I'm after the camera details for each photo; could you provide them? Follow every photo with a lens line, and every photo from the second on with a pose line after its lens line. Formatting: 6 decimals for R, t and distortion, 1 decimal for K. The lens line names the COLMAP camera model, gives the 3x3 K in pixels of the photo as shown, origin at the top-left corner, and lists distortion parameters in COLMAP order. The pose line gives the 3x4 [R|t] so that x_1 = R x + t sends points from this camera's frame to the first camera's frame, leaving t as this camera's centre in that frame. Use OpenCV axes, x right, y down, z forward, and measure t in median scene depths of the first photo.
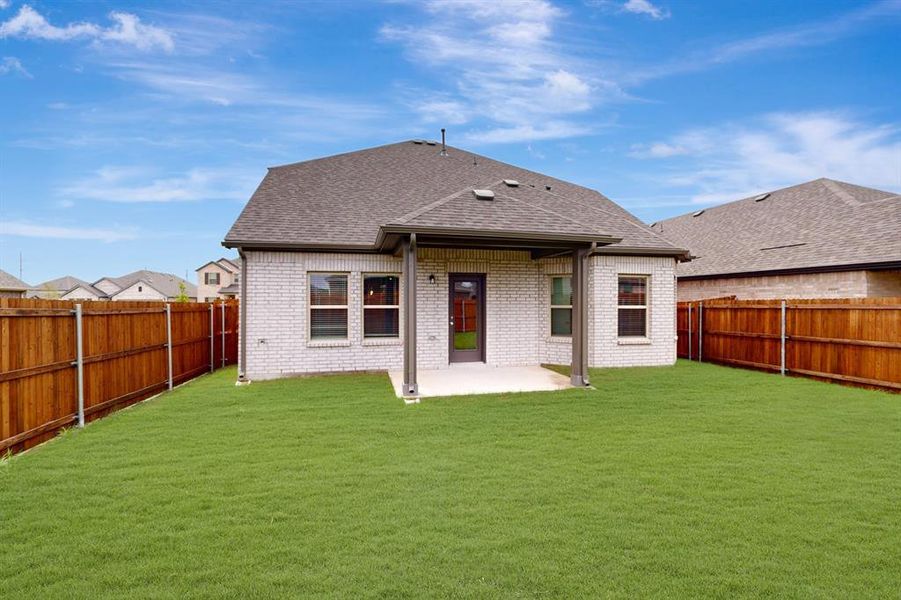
lens RADIAL K [[390.2, 0, 453.6], [0, 390.2, 296.1], [0, 0, 1]] dist [-0.000667, 0.000206]
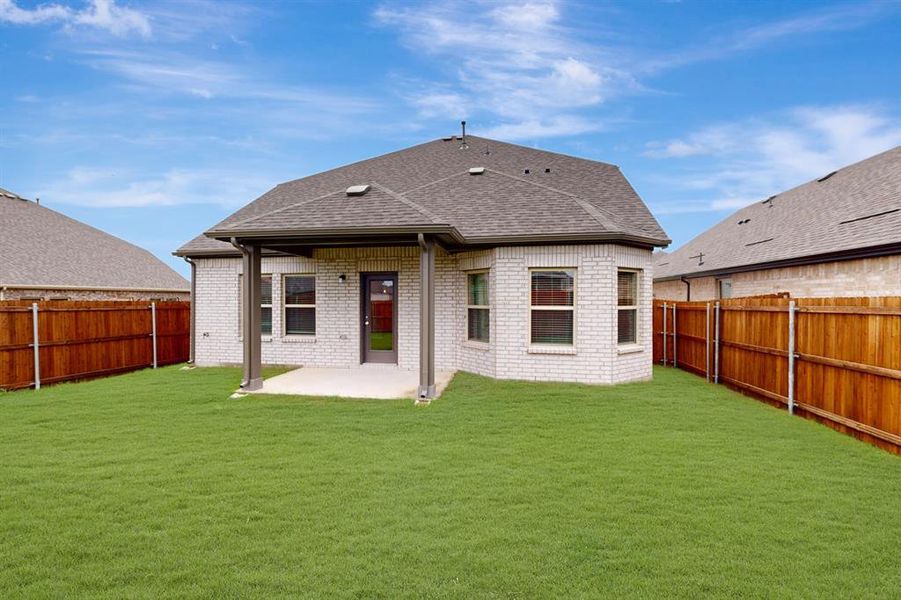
lens RADIAL K [[390.2, 0, 448.8], [0, 390.2, 298.1], [0, 0, 1]] dist [-0.000667, 0.000206]
pose [[0.922911, -0.001739, -0.385010, 0.579484], [0.005776, 0.999940, 0.009329, -0.001507], [0.384970, -0.010833, 0.922865, 0.170689]]
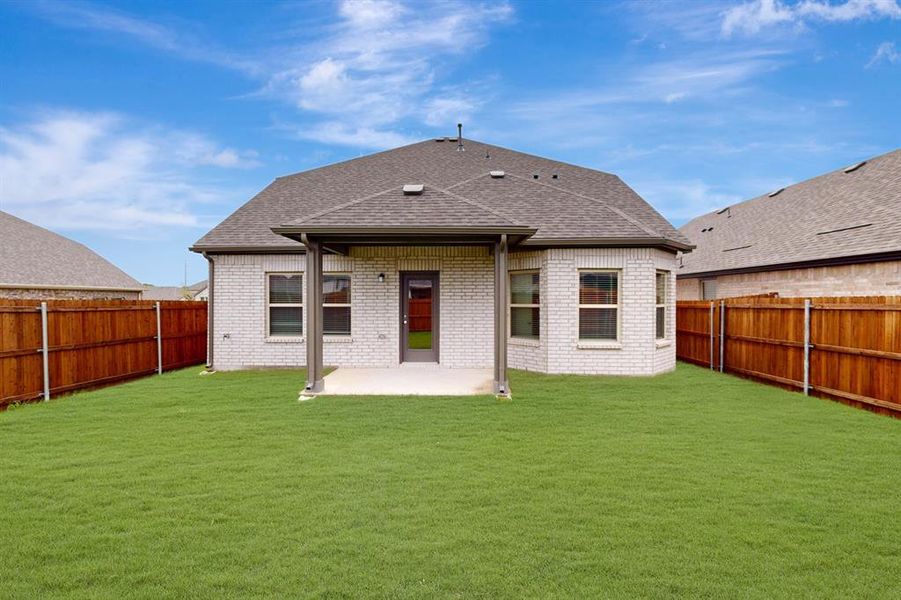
lens RADIAL K [[390.2, 0, 451.3], [0, 390.2, 297.7], [0, 0, 1]] dist [-0.000667, 0.000206]
pose [[0.970009, -0.001538, -0.243065, 0.355461], [0.003885, 0.999950, 0.009177, -0.000679], [0.243039, -0.009846, 0.969967, 0.073510]]
